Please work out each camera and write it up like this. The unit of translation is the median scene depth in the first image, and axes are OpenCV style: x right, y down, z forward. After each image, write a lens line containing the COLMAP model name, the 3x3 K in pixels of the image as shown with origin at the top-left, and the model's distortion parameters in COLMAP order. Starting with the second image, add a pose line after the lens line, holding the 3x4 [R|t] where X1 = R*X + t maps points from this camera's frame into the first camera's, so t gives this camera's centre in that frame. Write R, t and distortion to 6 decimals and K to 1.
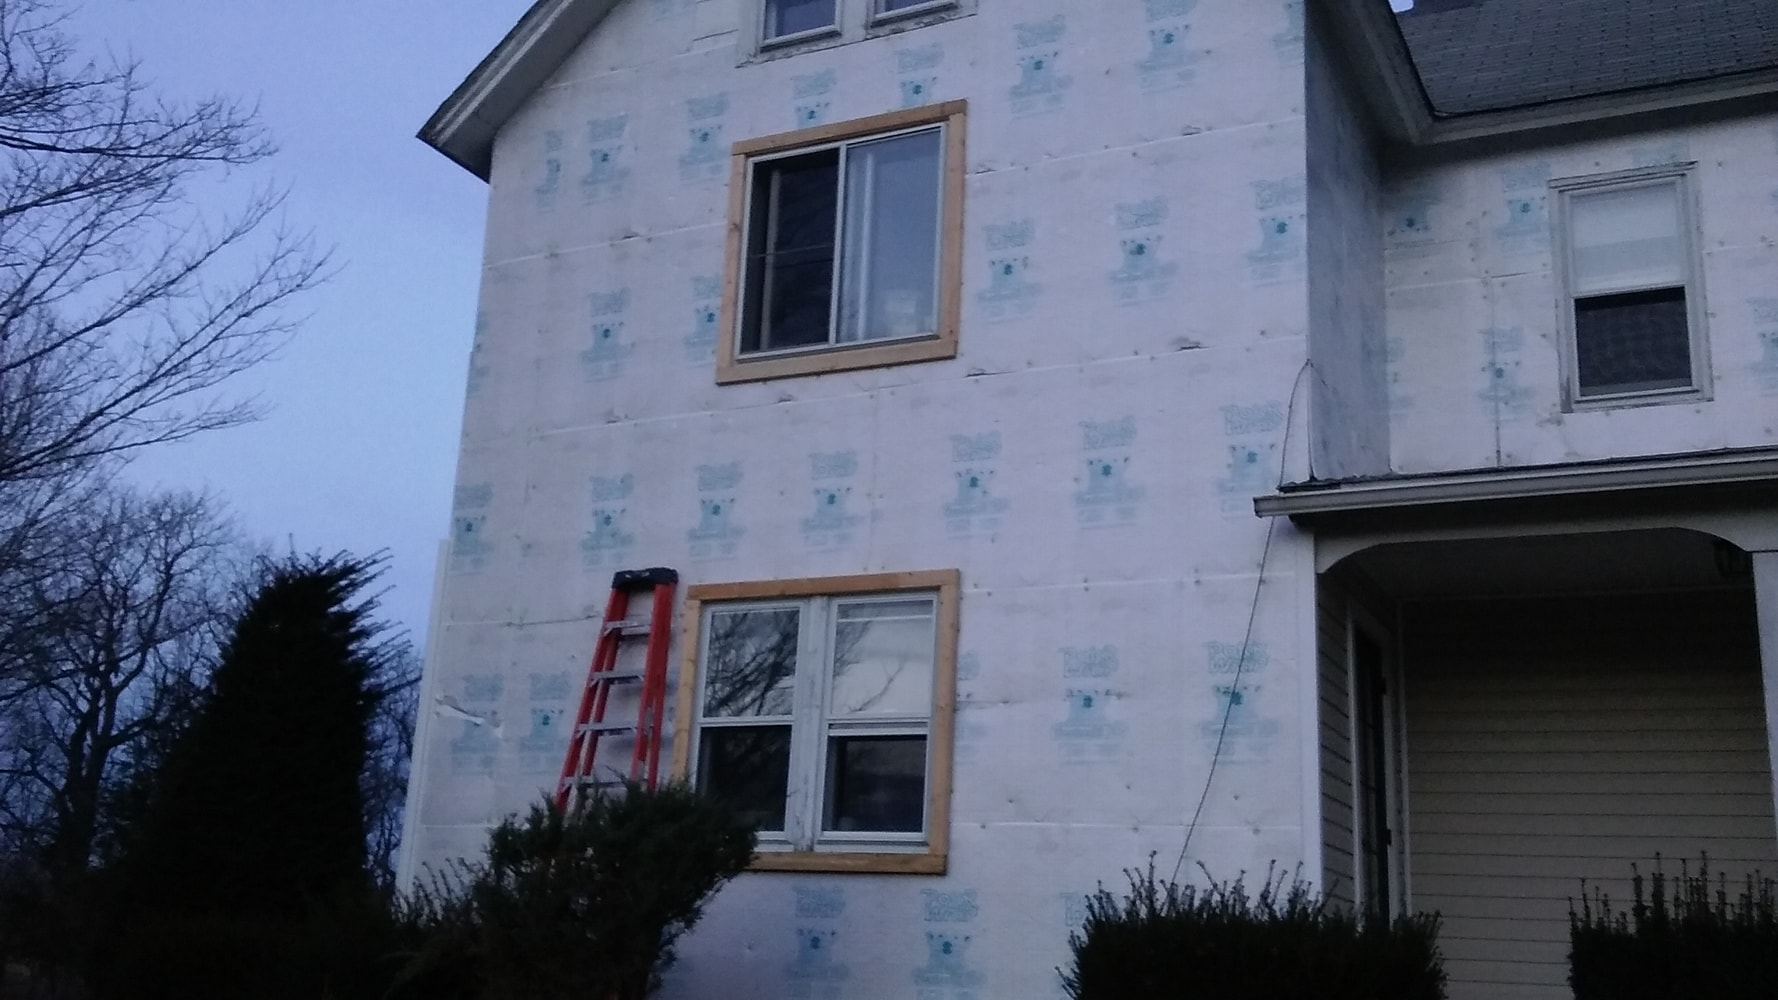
lens RADIAL K [[1747.8, 0, 896.9], [0, 1747.8, 487.1], [0, 0, 1]] dist [0.106651, -0.315860]
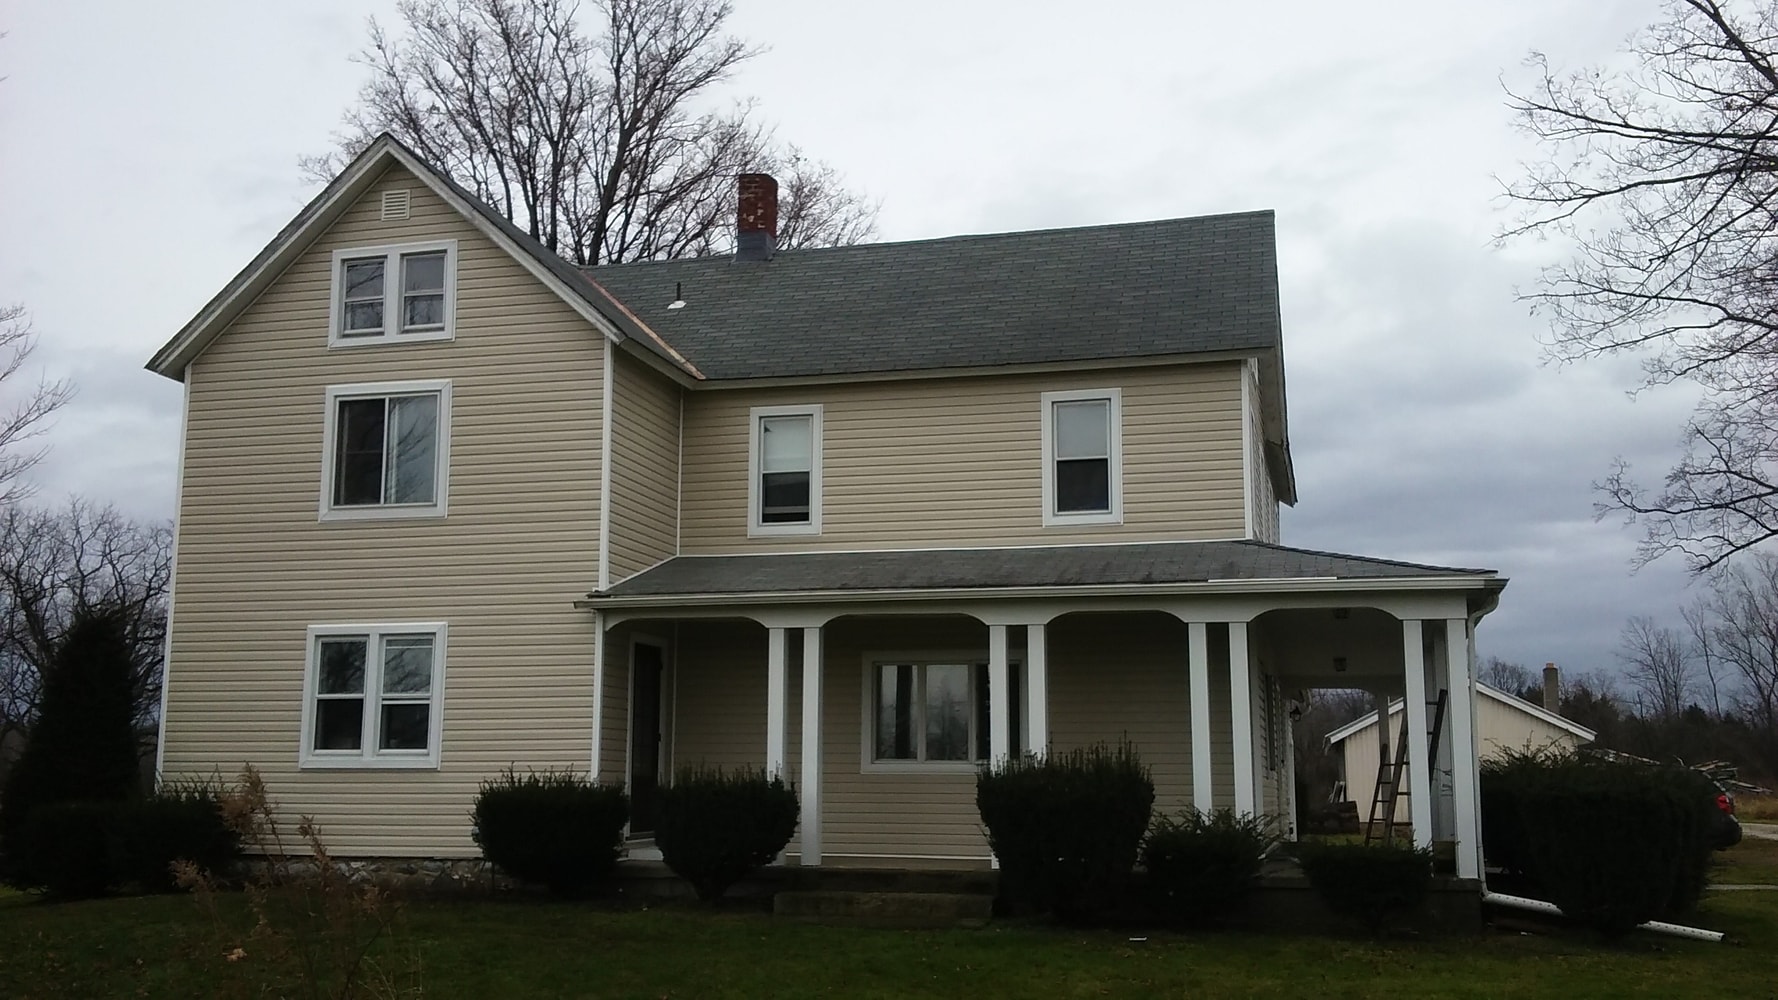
lens RADIAL K [[1747.8, 0, 896.9], [0, 1747.8, 487.1], [0, 0, 1]] dist [0.106651, -0.315860]
pose [[0.979653, -0.010211, 0.200437, 0.131225], [-0.013299, 0.993207, 0.115595, -0.332601], [-0.200256, -0.115909, 0.972863, -1.025646]]
